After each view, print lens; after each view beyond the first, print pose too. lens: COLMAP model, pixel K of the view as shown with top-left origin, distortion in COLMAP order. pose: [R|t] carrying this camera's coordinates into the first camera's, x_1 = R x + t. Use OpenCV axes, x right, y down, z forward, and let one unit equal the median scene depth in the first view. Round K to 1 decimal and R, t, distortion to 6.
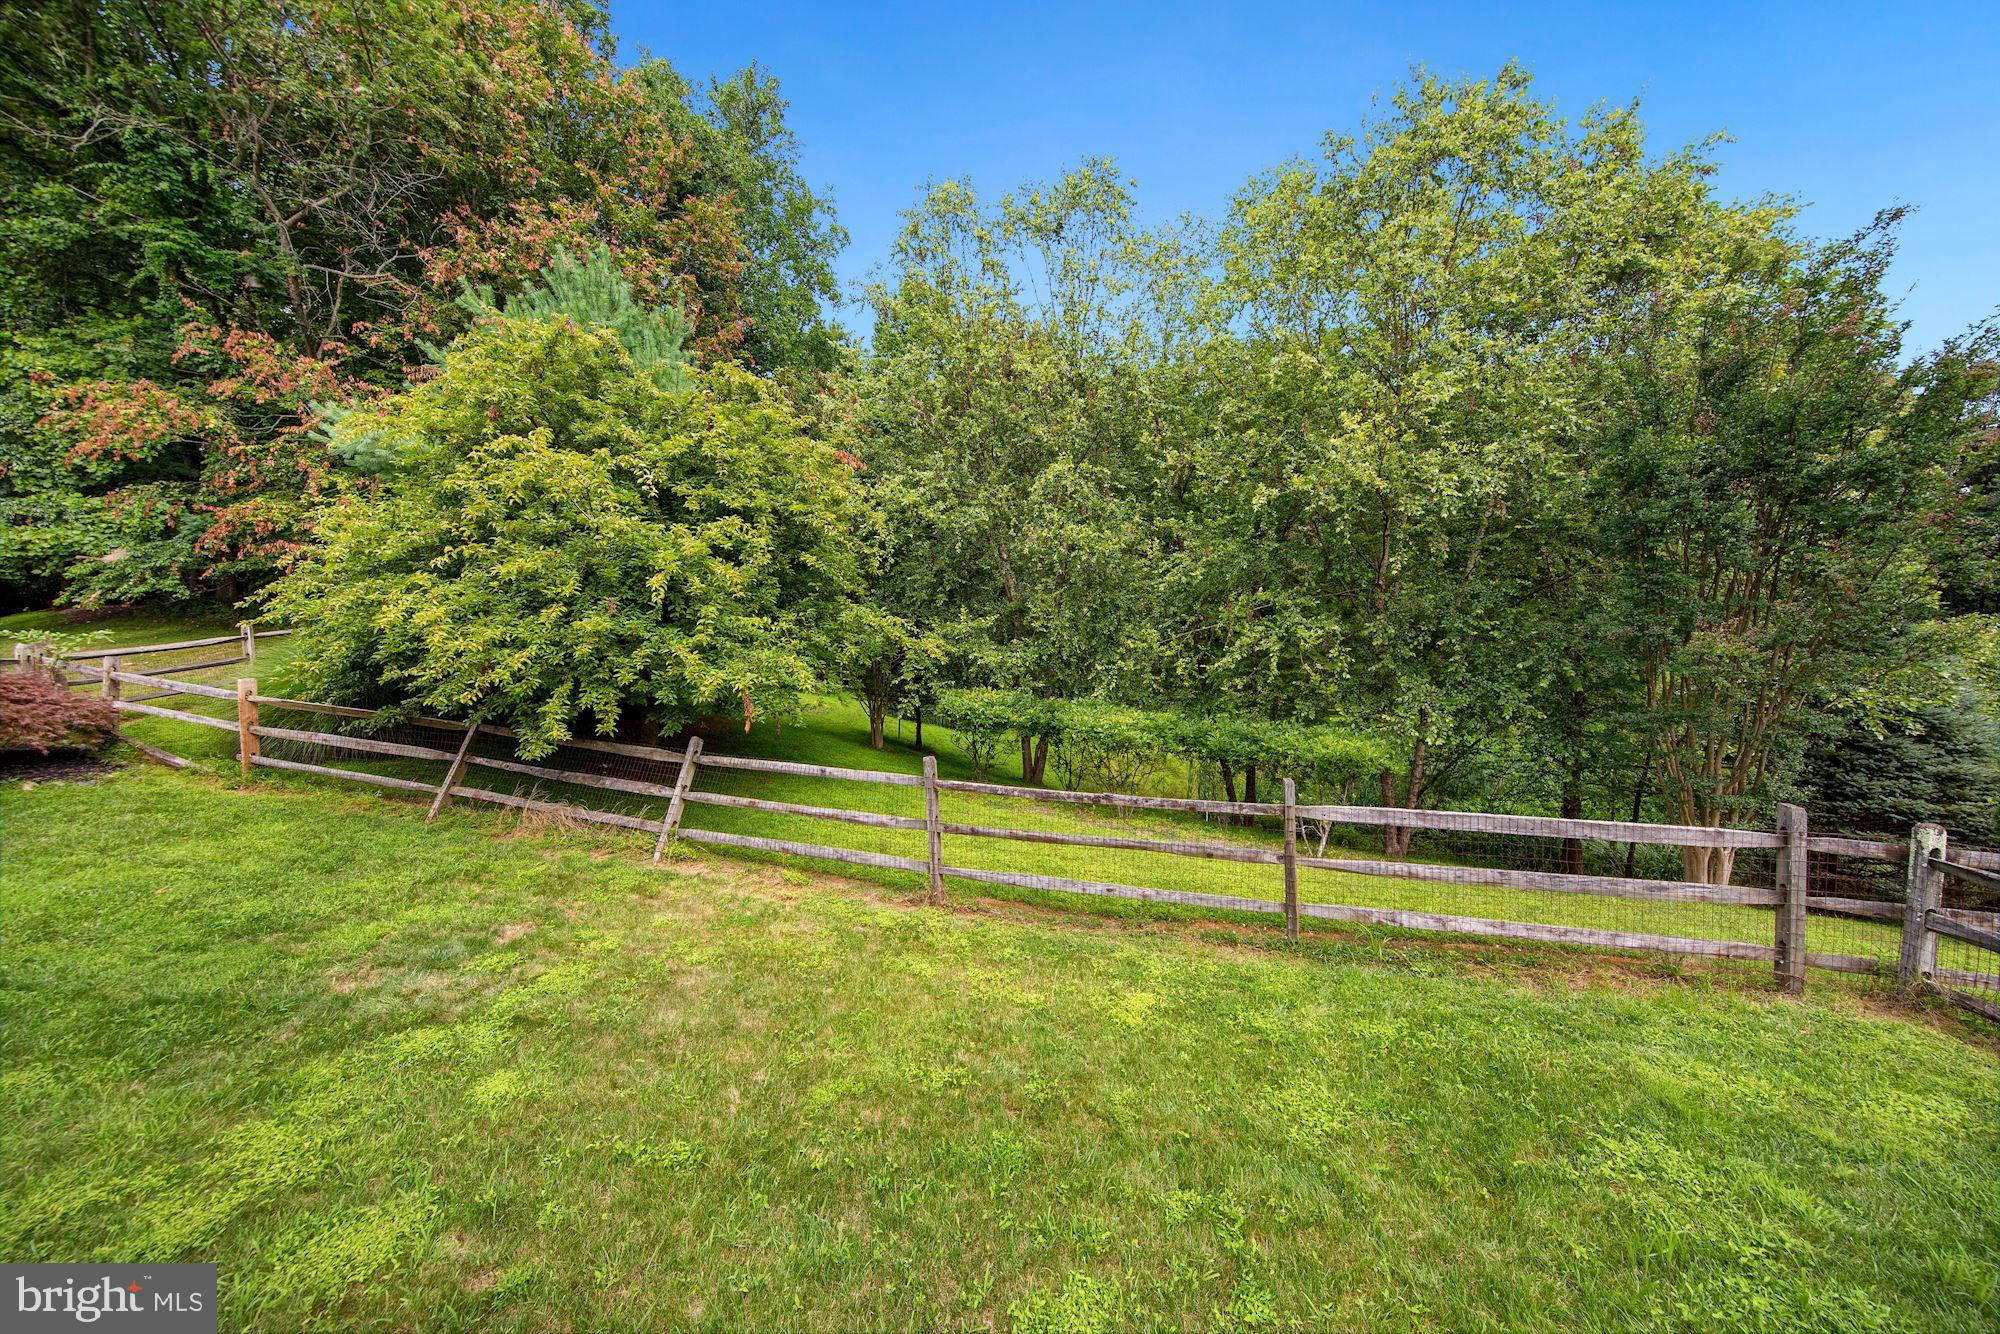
lens RADIAL K [[660.4, 0, 1002.1], [0, 660.4, 654.0], [0, 0, 1]] dist [0.000694, 0.000010]
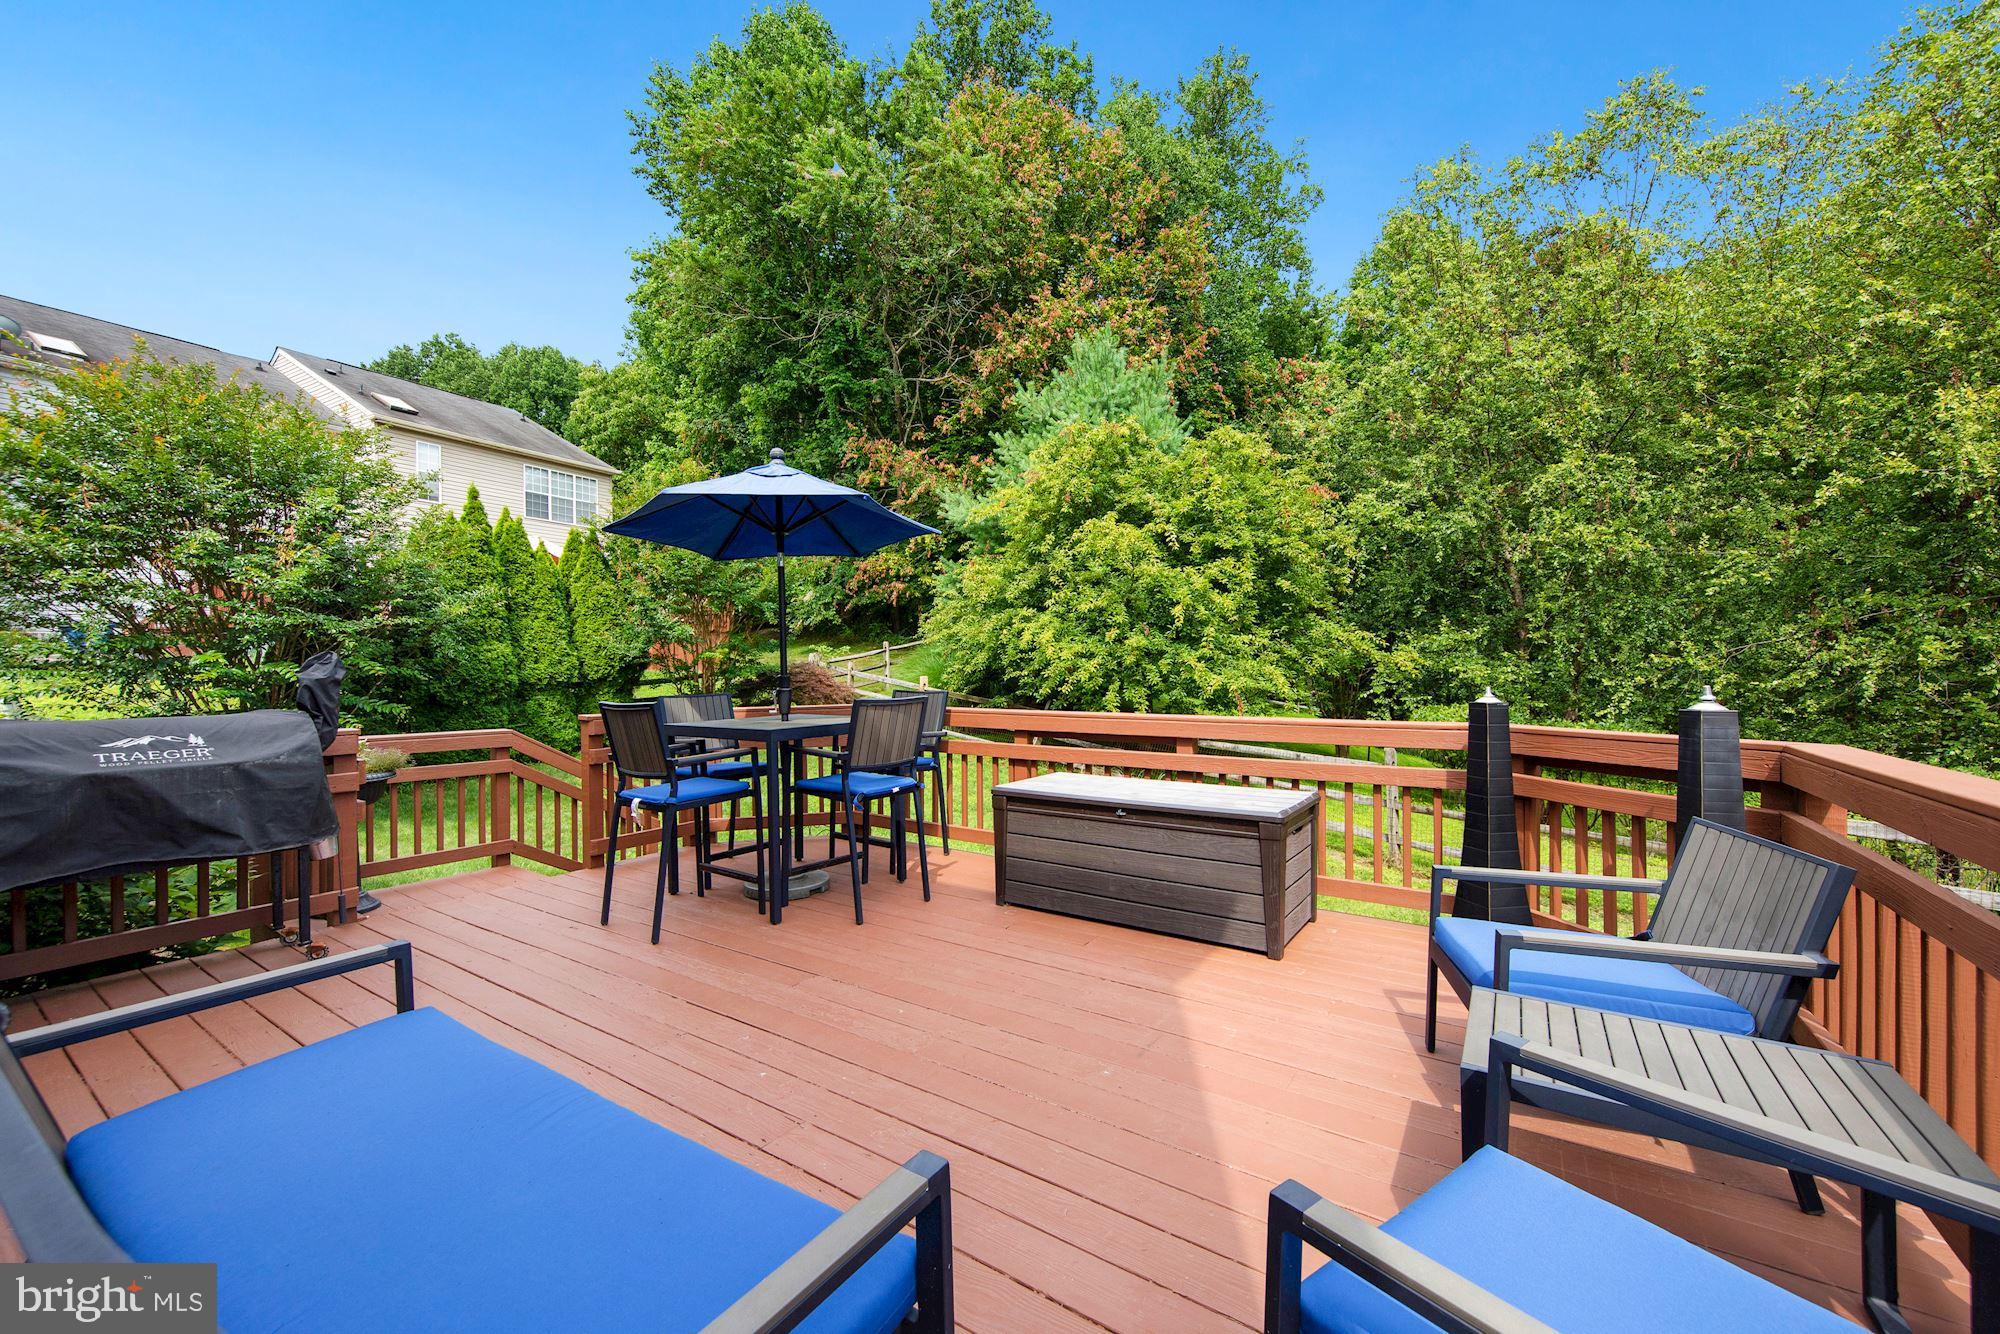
lens RADIAL K [[779.8, 0, 1004.3], [0, 779.8, 680.2], [0, 0, 1]] dist [0.022322, 0.000018]
pose [[0.828096, 0.021365, -0.560179, 0.066005], [-0.014204, 0.999752, 0.017134, 0.008835], [0.560406, -0.006232, 0.828194, -0.368450]]
